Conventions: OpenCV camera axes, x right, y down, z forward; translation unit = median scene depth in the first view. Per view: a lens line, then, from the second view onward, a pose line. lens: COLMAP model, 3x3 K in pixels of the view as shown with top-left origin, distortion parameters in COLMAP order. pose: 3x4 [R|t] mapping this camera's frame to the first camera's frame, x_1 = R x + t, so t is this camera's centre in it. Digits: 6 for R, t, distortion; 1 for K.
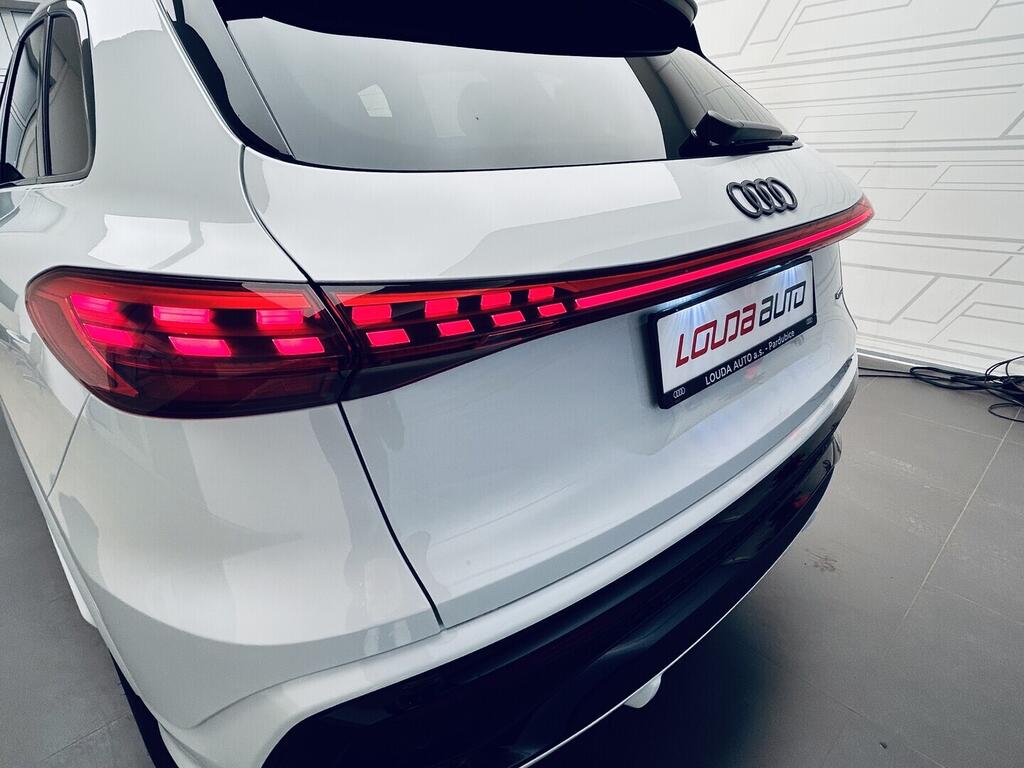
lens RADIAL K [[568.1, 0, 512.0], [0, 568.1, 384.0], [0, 0, 1]] dist [-0.019541, 0.013678]
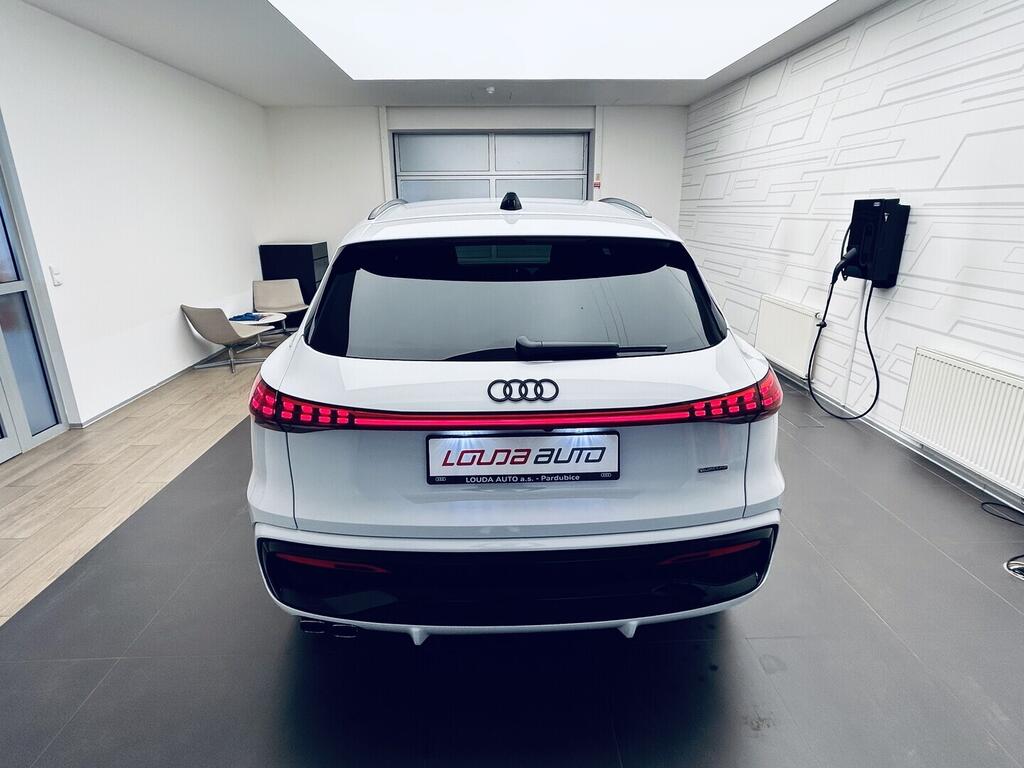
lens RADIAL K [[568.1, 0, 512.0], [0, 568.1, 384.0], [0, 0, 1]] dist [-0.019541, 0.013678]
pose [[0.755564, 0.223371, -0.615815, 1.362220], [-0.273110, 0.961884, 0.013811, -0.332506], [0.595427, 0.157750, 0.787770, -0.362013]]
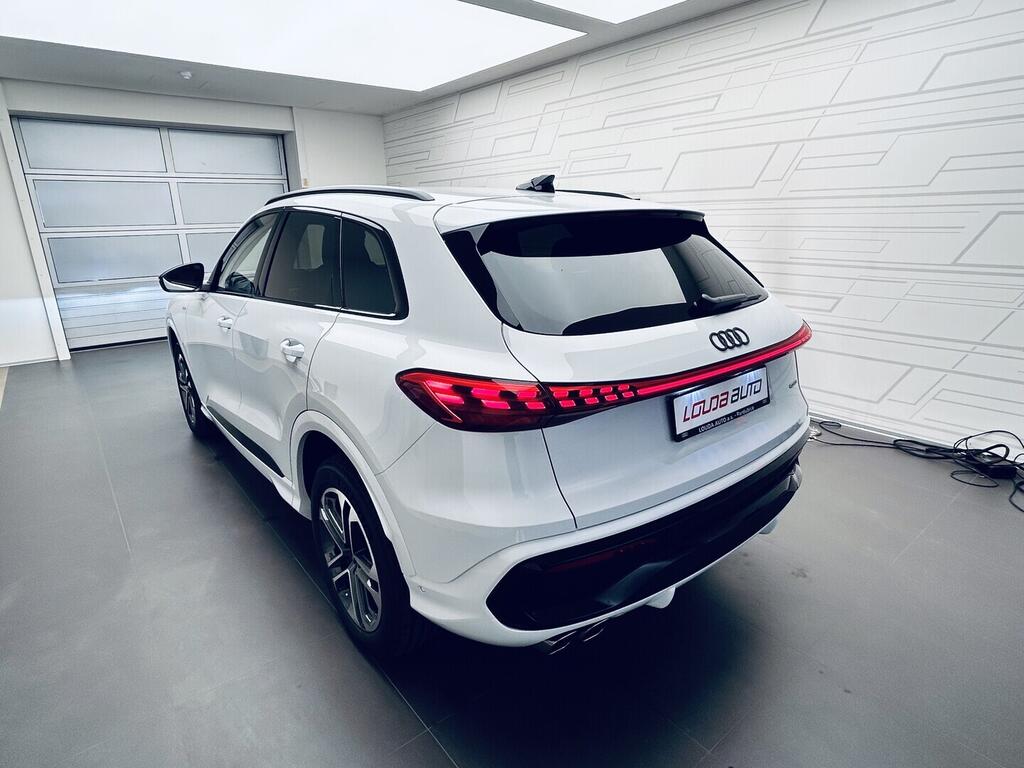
lens RADIAL K [[568.1, 0, 512.0], [0, 568.1, 384.0], [0, 0, 1]] dist [-0.019541, 0.013678]
pose [[0.997635, 0.036721, -0.058103, -0.180139], [-0.042987, 0.992940, -0.110555, 0.072909], [0.053634, 0.112791, 0.992170, -0.913288]]
